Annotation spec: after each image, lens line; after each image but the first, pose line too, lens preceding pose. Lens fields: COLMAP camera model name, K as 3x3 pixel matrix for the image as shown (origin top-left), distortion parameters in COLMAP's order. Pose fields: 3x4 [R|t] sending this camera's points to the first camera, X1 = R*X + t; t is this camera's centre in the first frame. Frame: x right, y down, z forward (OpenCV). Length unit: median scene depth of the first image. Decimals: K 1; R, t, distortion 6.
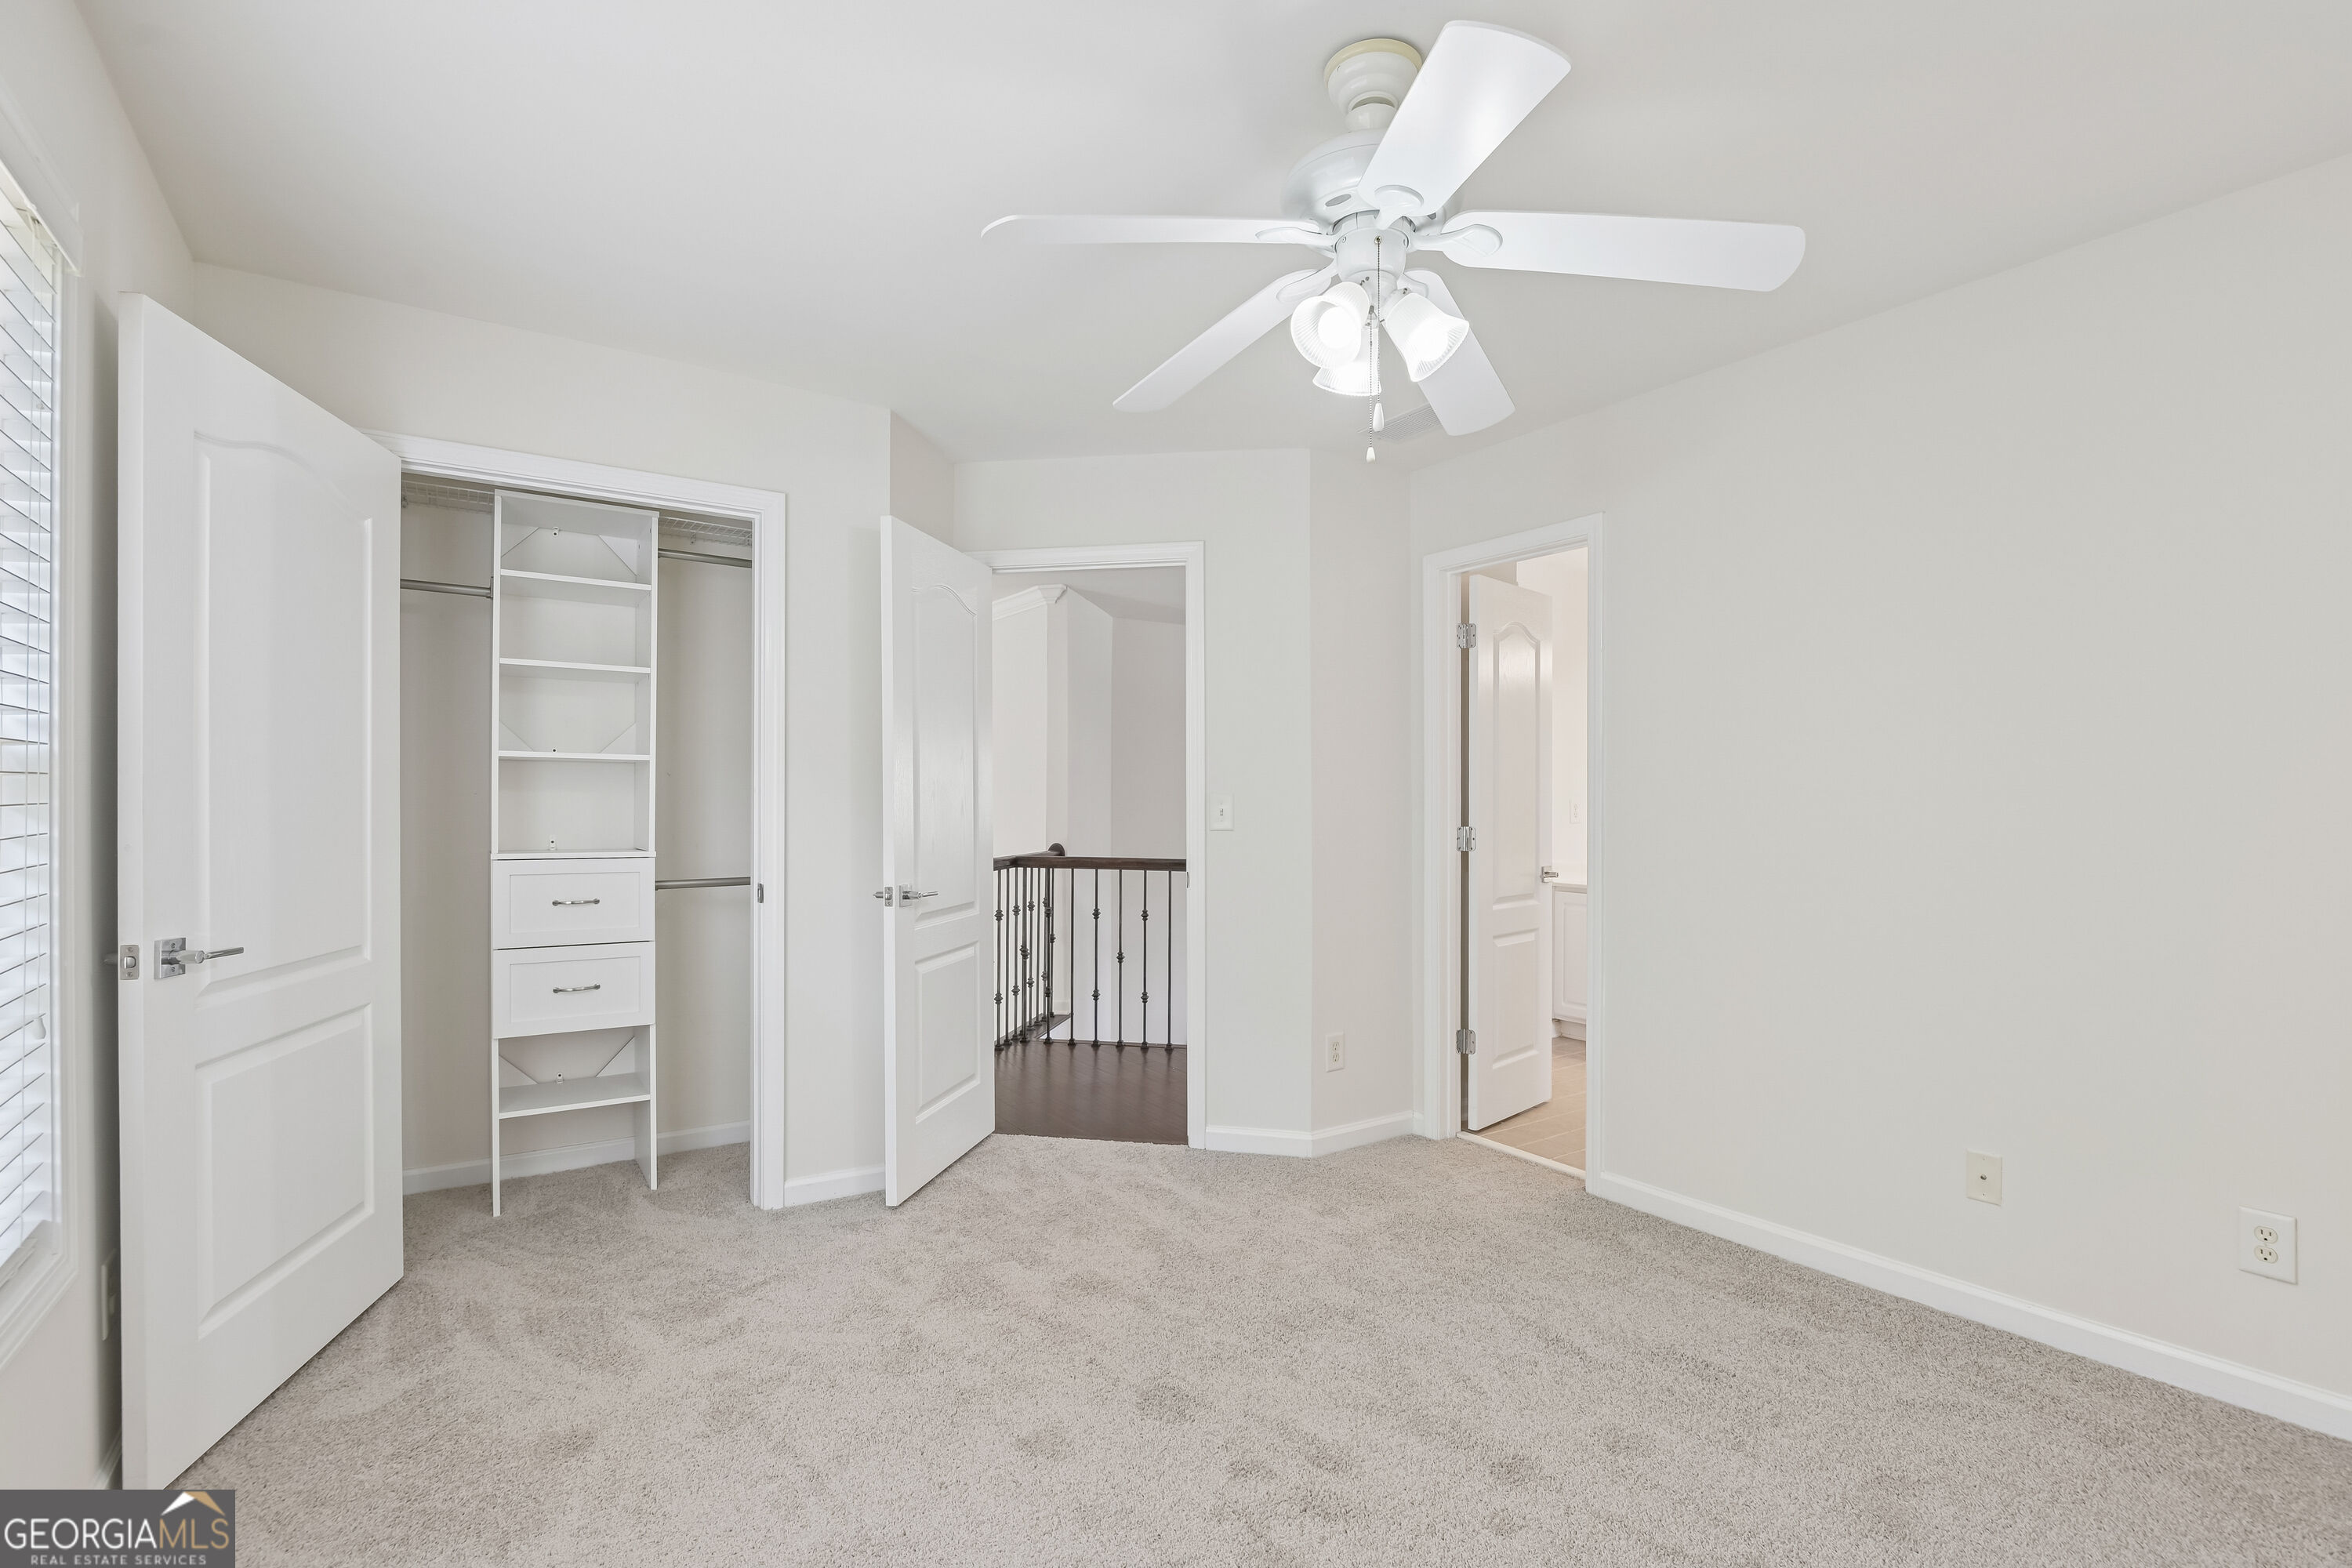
lens RADIAL K [[1076.9, 0, 1186.1], [0, 1076.9, 796.3], [0, 0, 1]] dist [-0.001865, -0.002500]
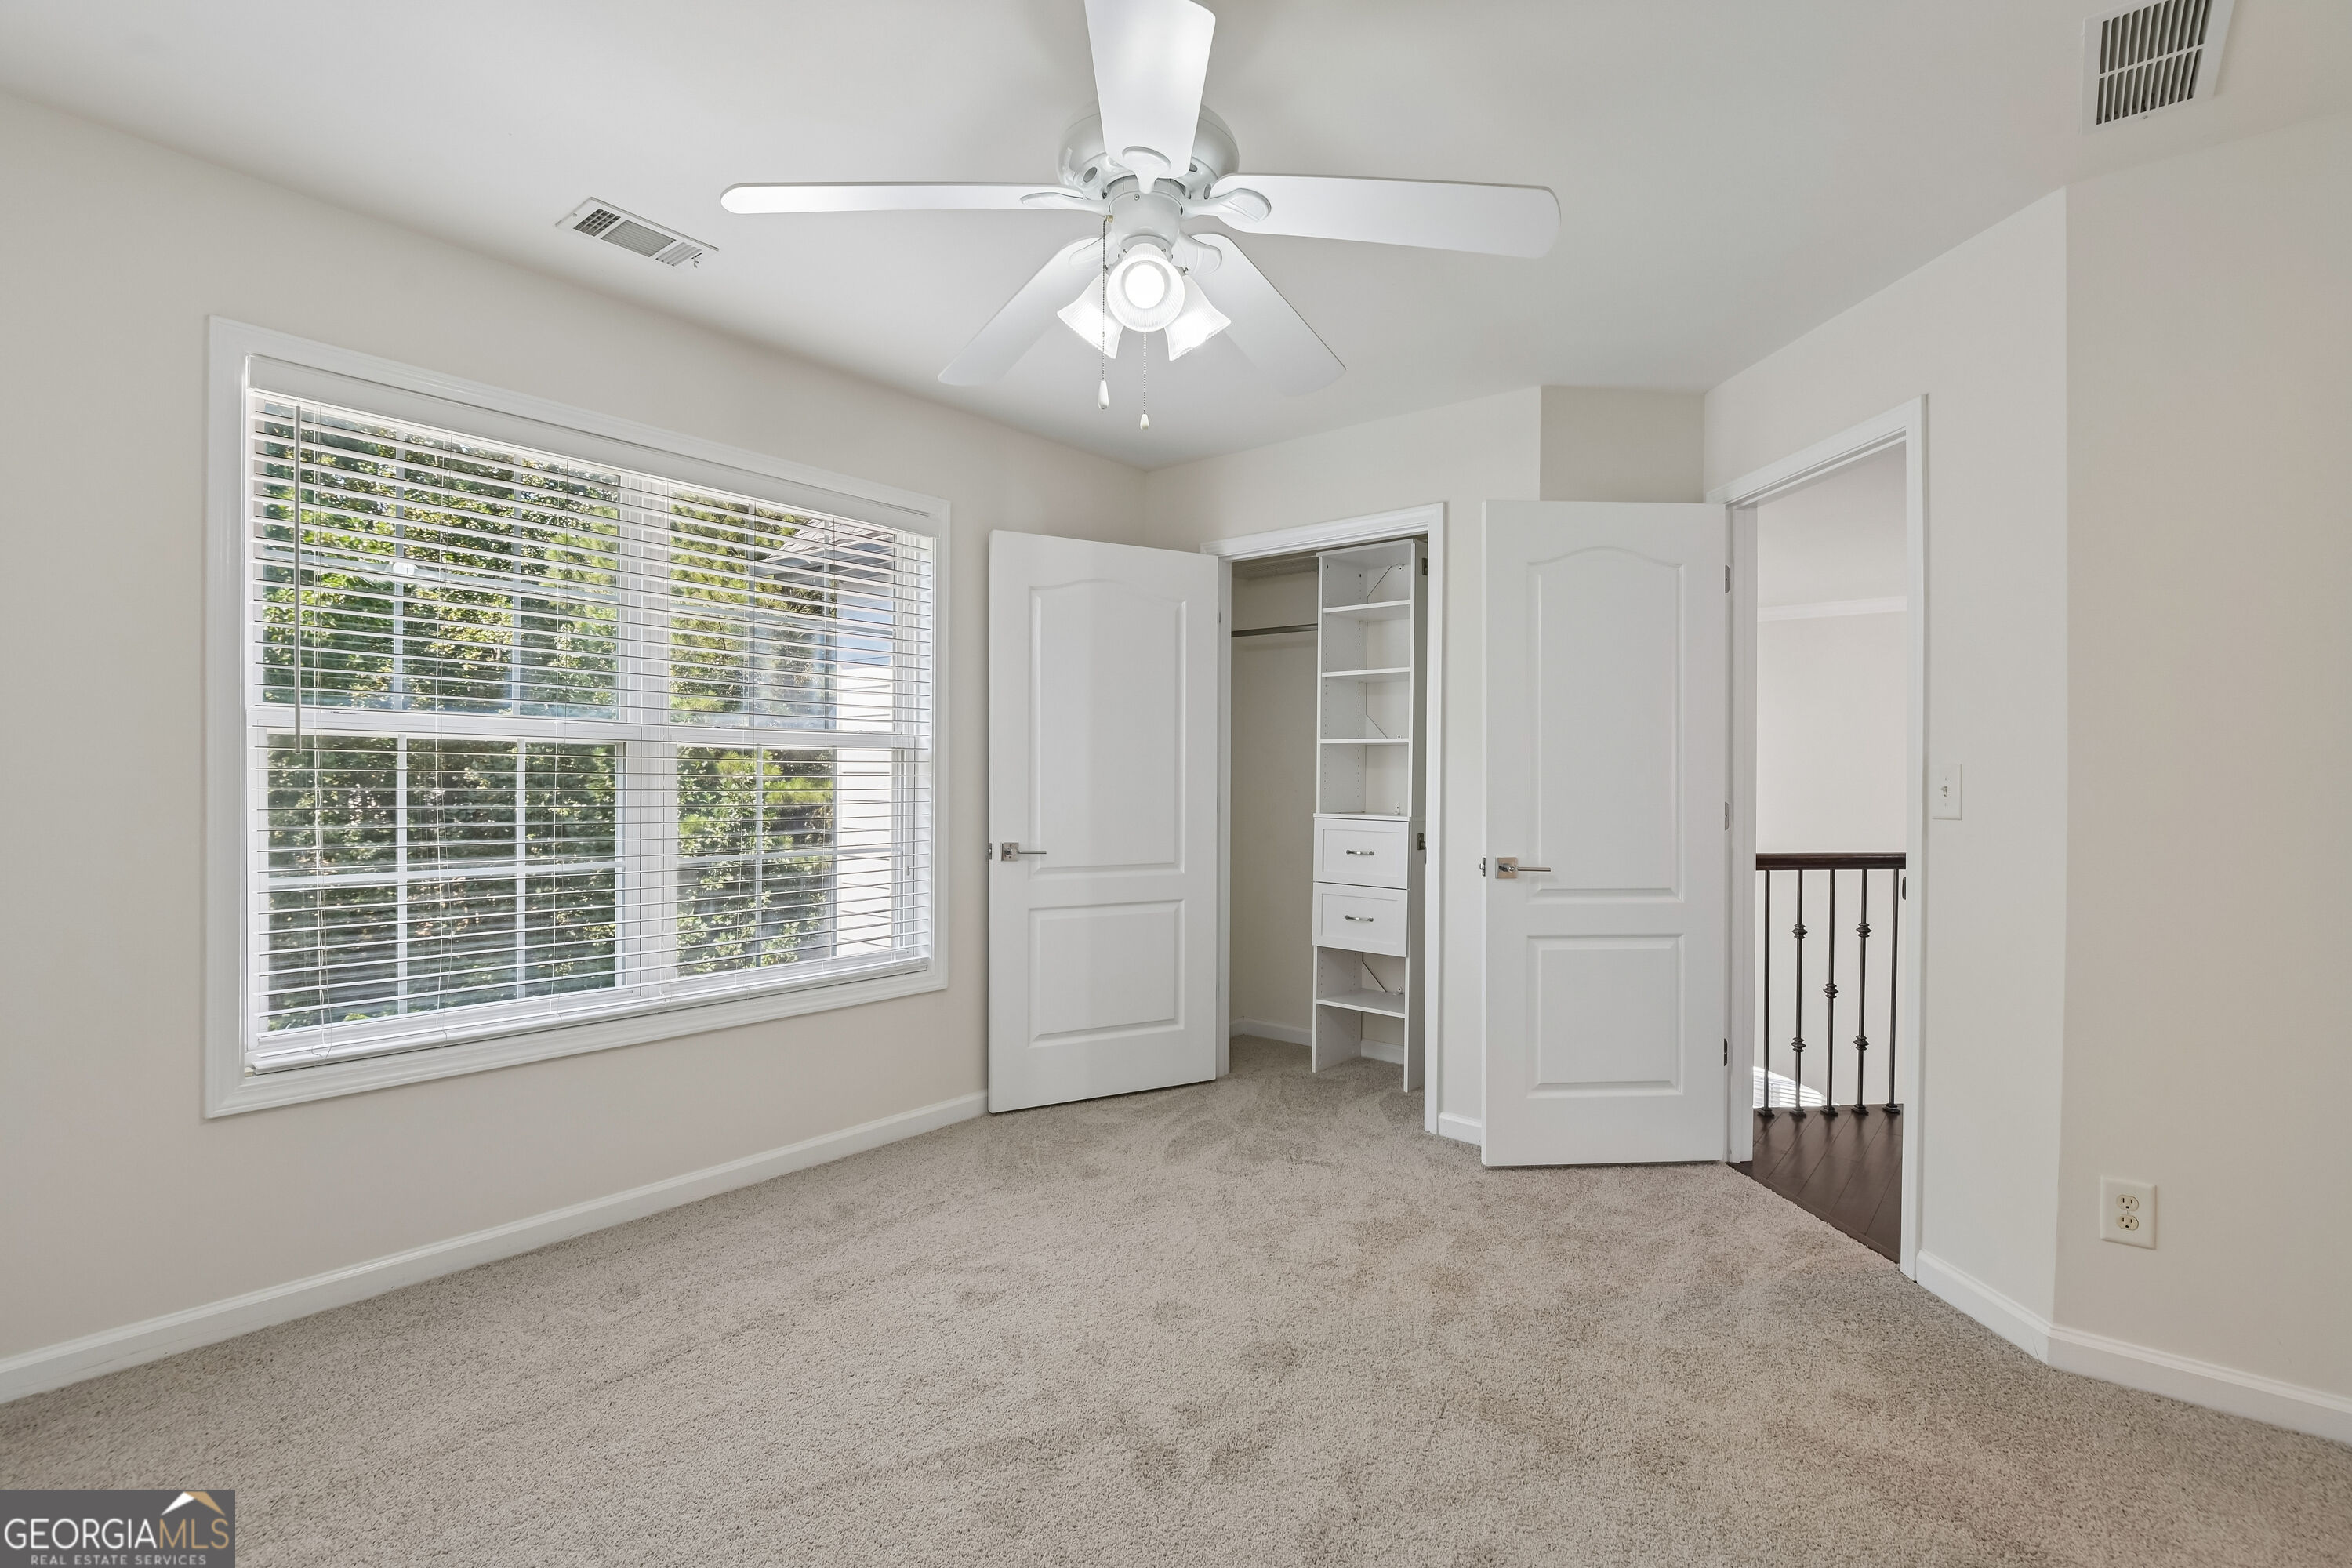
lens RADIAL K [[1076.9, 0, 1180.0], [0, 1076.9, 780.6], [0, 0, 1]] dist [-0.001865, -0.002500]
pose [[0.288453, 0.001859, -0.957492, 0.720966], [0.002684, 0.999993, 0.002750, 0.007321], [0.957490, -0.003363, 0.288446, 0.476208]]
